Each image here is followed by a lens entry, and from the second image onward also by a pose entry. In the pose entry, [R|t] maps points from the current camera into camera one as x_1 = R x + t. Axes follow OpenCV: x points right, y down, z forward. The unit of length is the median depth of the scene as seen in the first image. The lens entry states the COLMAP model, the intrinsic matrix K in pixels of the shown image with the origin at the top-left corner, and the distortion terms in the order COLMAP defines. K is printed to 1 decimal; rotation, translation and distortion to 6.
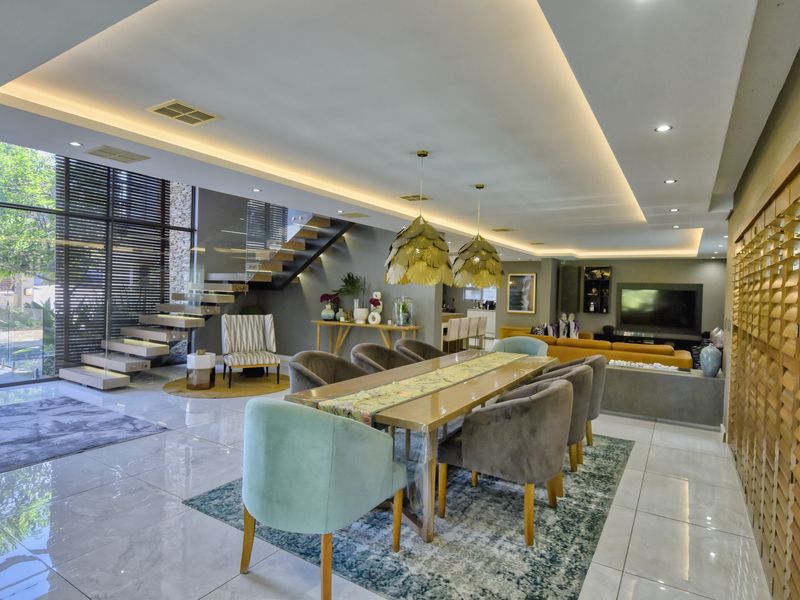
lens RADIAL K [[454.9, 0, 399.5], [0, 454.9, 299.5], [0, 0, 1]] dist [0.006568, 0.000248]
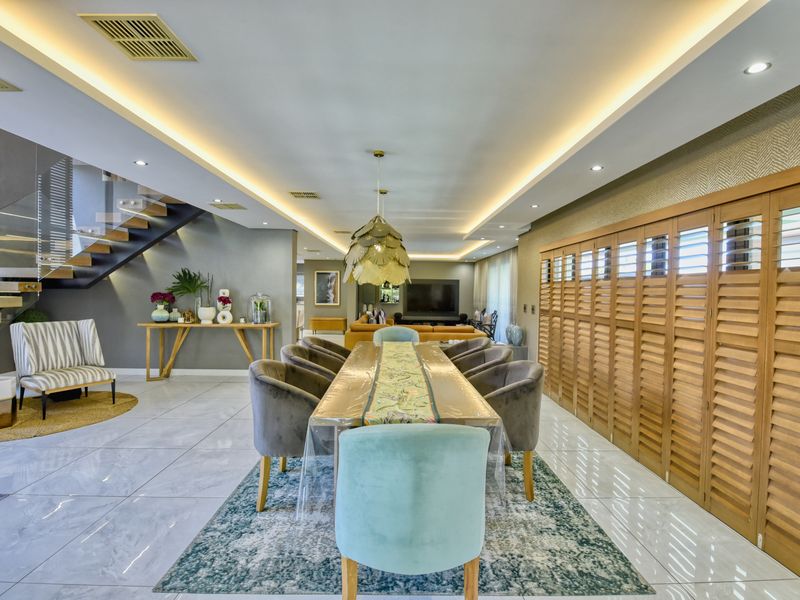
lens RADIAL K [[392.9, 0, 413.4], [0, 392.9, 301.1], [0, 0, 1]] dist [-0.003845, -0.008126]
pose [[0.835168, -0.031625, 0.549085, -0.170831], [0.019750, 0.999426, 0.027522, -0.007198], [-0.549640, -0.012141, 0.835313, 0.102434]]
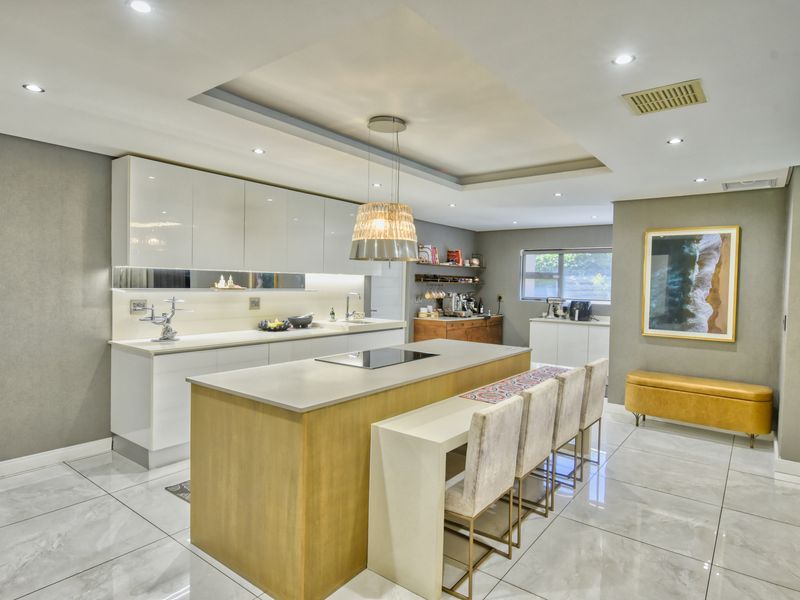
lens RADIAL K [[473.6, 0, 397.4], [0, 473.6, 295.5], [0, 0, 1]] dist [0.001454, -0.002786]
pose [[0.994984, -0.003145, -0.099981, 0.134717], [0.003817, 0.999971, 0.006528, -0.014354], [0.099958, -0.006877, 0.994968, 1.085346]]
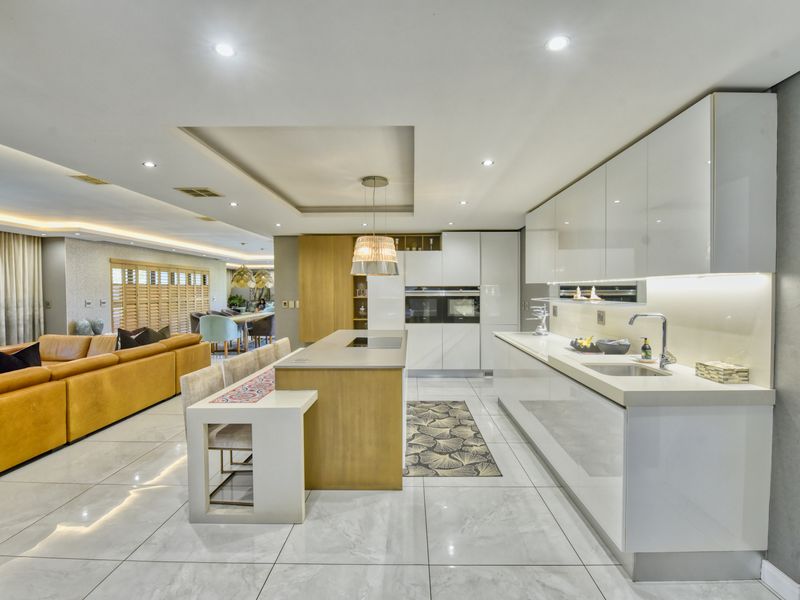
lens RADIAL K [[392.9, 0, 403.3], [0, 392.9, 297.8], [0, 0, 1]] dist [-0.003845, -0.008126]
pose [[-0.831334, -0.015979, -0.555543, 0.343382], [-0.031276, 0.999348, 0.018058, -0.025235], [0.554892, 0.032387, -0.831292, 2.026987]]
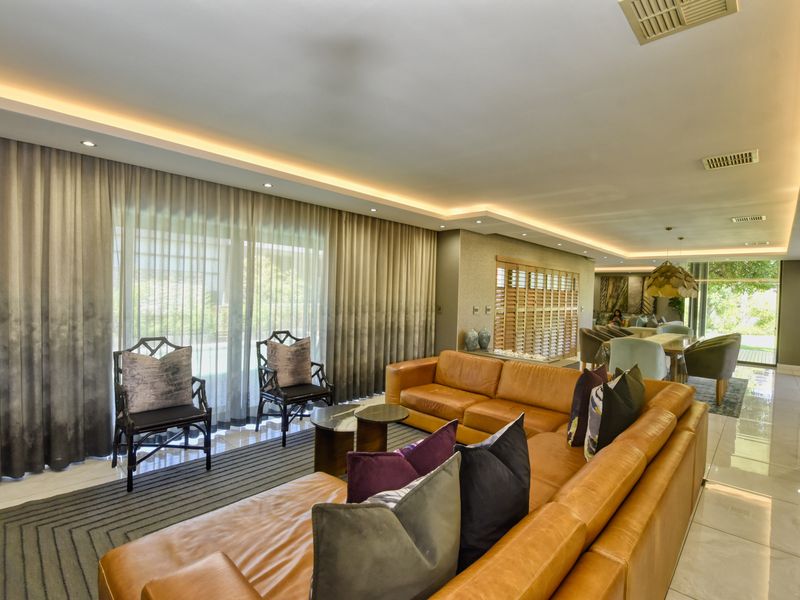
lens RADIAL K [[392.9, 0, 364.0], [0, 392.9, 307.6], [0, 0, 1]] dist [-0.003845, -0.008126]
pose [[-0.968290, -0.067568, 0.240517, 0.506829], [-0.053575, 0.996494, 0.064258, -0.011591], [-0.244016, 0.049335, -0.968515, 1.548735]]
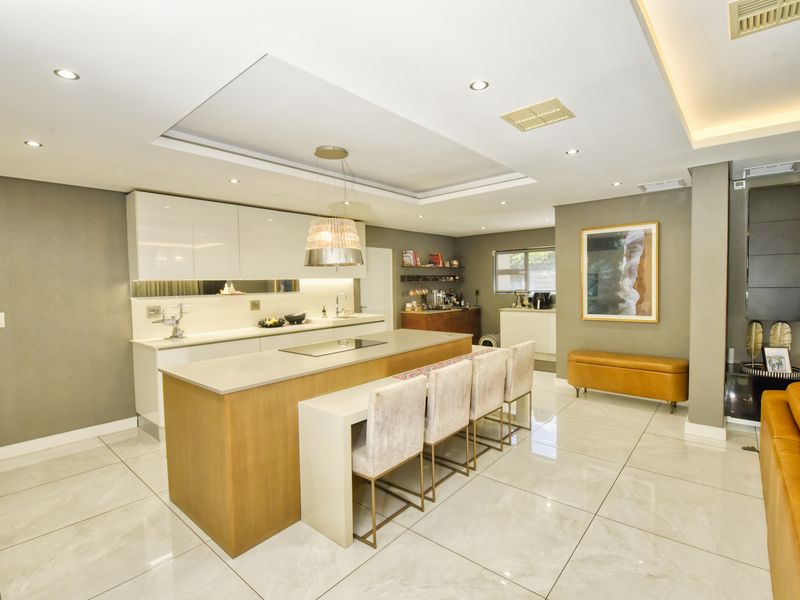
lens RADIAL K [[392.9, 0, 398.4], [0, 392.9, 298.2], [0, 0, 1]] dist [-0.003845, -0.008126]
pose [[0.986282, -0.041588, -0.159741, 0.224285], [0.044868, 0.998849, 0.016975, -0.012150], [0.158851, -0.023910, 0.987013, 1.099798]]
